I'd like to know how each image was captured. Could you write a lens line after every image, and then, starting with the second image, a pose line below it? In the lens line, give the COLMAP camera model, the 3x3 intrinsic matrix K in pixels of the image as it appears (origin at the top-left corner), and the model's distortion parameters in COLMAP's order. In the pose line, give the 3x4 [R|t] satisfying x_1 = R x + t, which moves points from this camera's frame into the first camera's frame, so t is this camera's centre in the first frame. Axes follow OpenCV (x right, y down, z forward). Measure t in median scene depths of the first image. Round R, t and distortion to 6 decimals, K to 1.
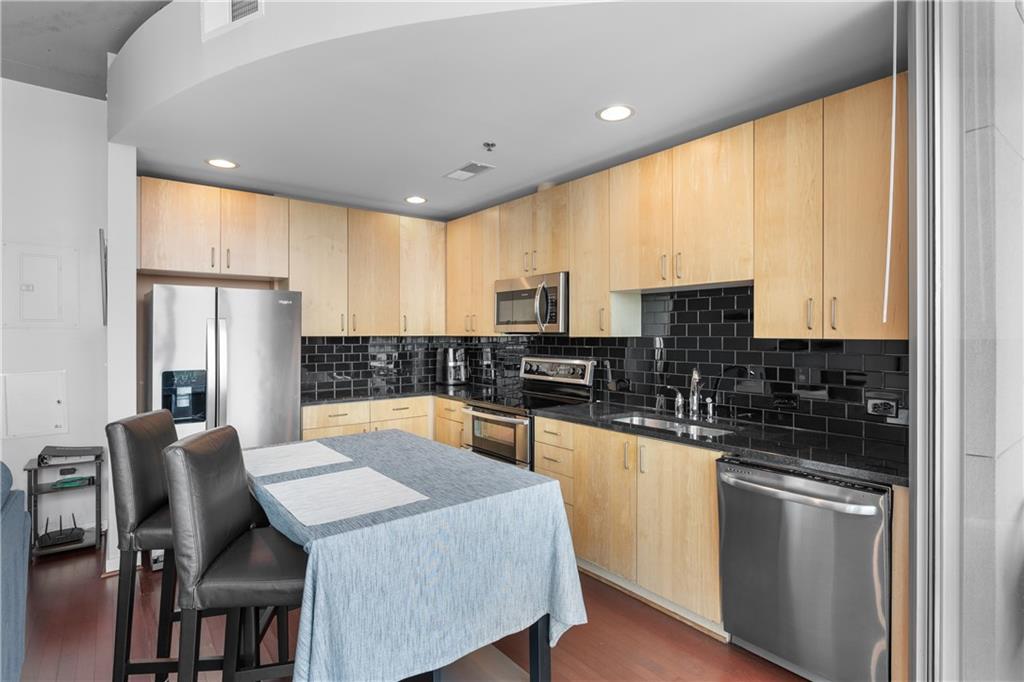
lens RADIAL K [[516.1, 0, 515.4], [0, 516.1, 334.3], [0, 0, 1]] dist [-0.003162, 0.000257]
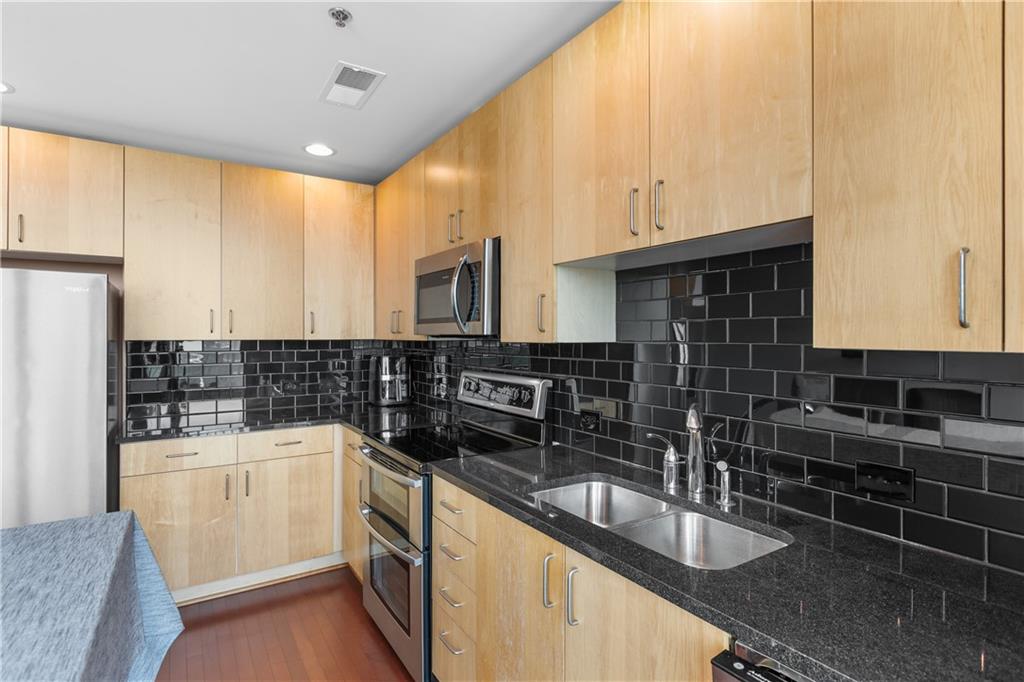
lens RADIAL K [[516.1, 0, 515.8], [0, 516.1, 335.0], [0, 0, 1]] dist [-0.003162, 0.000257]
pose [[0.996184, 0.001474, -0.087270, 0.174088], [-0.001926, 0.999985, -0.005085, -0.000653], [0.087261, 0.005234, 0.996172, 0.378723]]
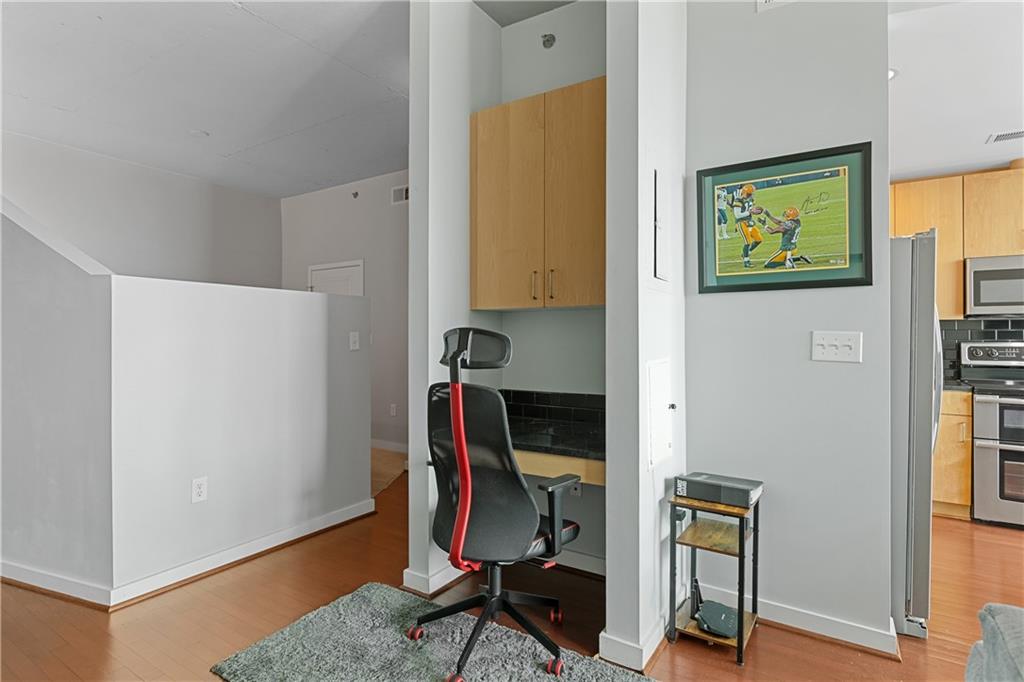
lens RADIAL K [[525.9, 0, 515.4], [0, 525.9, 330.1], [0, 0, 1]] dist [-0.004666, -0.000897]
pose [[0.947176, 0.006147, 0.320654, -1.254094], [-0.002460, 0.999926, -0.011902, 0.041983], [-0.320704, 0.010484, 0.947121, 0.435524]]
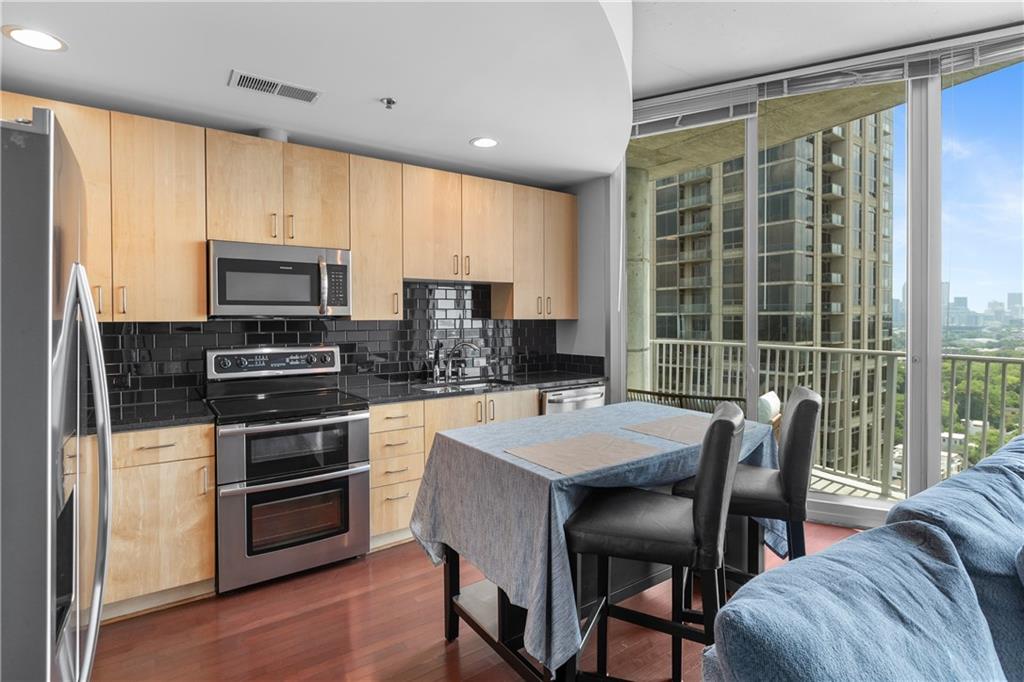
lens RADIAL K [[516.1, 0, 513.5], [0, 516.1, 325.3], [0, 0, 1]] dist [-0.003162, 0.000257]
pose [[0.048988, -0.013207, 0.998712, -0.804018], [0.007247, 0.999891, 0.012867, 0.003785], [-0.998773, 0.006607, 0.049078, 0.651147]]
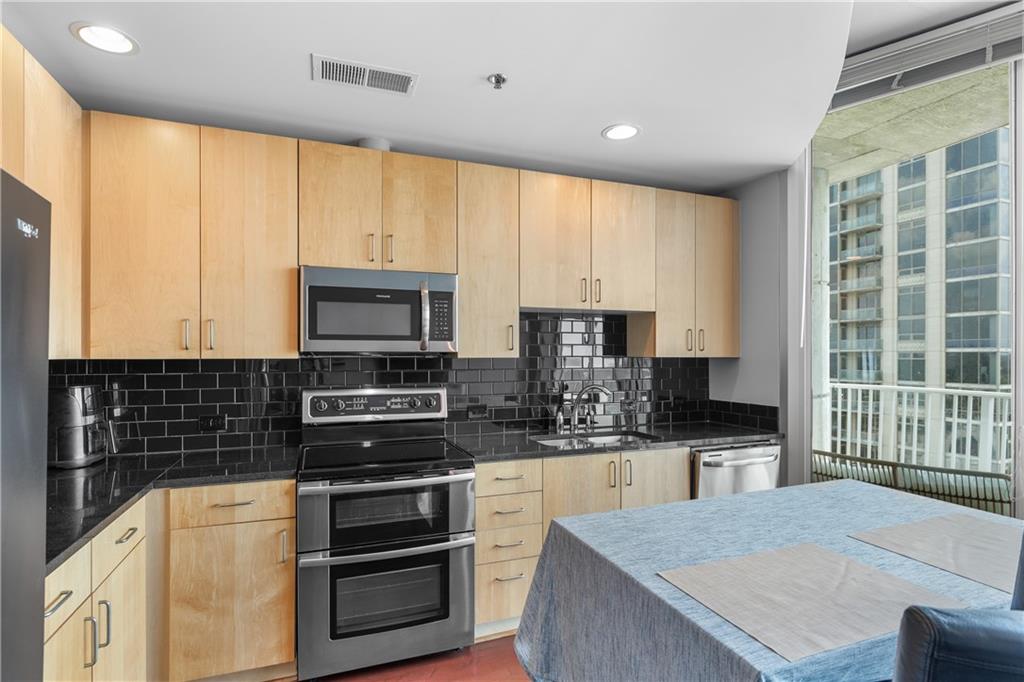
lens RADIAL K [[516.1, 0, 513.3], [0, 516.1, 357.7], [0, 0, 1]] dist [-0.003162, 0.000257]
pose [[0.295253, -0.004453, 0.955409, -0.614242], [0.003525, 0.999987, 0.003572, 0.001827], [-0.955412, 0.002314, 0.295265, 0.677679]]
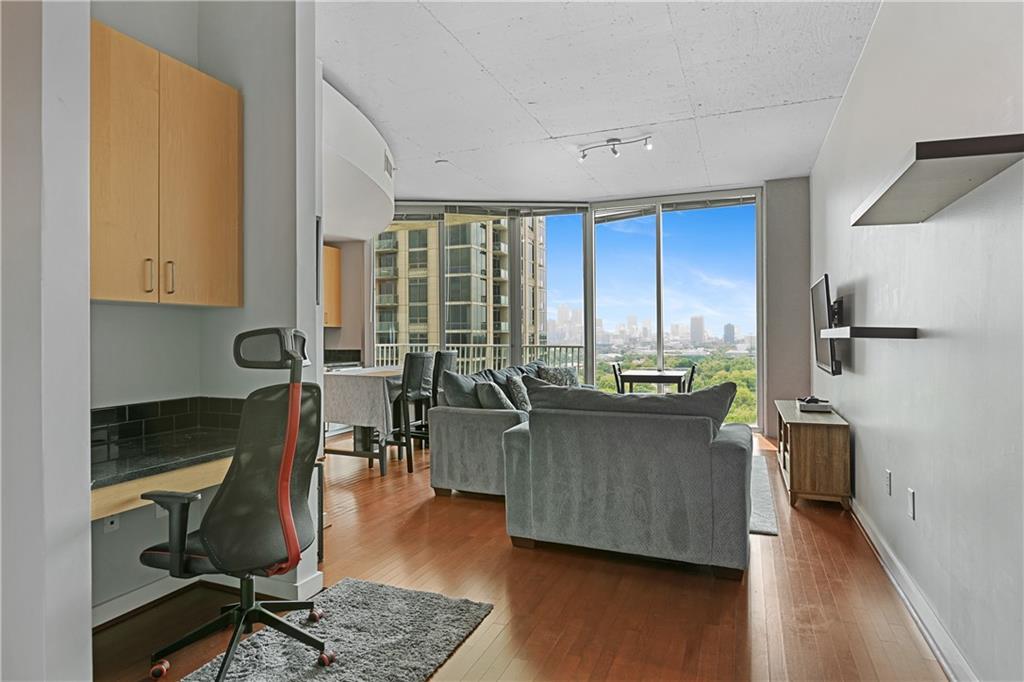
lens RADIAL K [[573.1, 0, 511.0], [0, 573.1, 337.8], [0, 0, 1]] dist [-0.016424, -0.001270]
pose [[-0.493191, 0.000788, 0.869921, -1.752924], [0.009478, 0.999945, 0.004467, 0.037827], [-0.869869, 0.010448, -0.493172, 1.058953]]
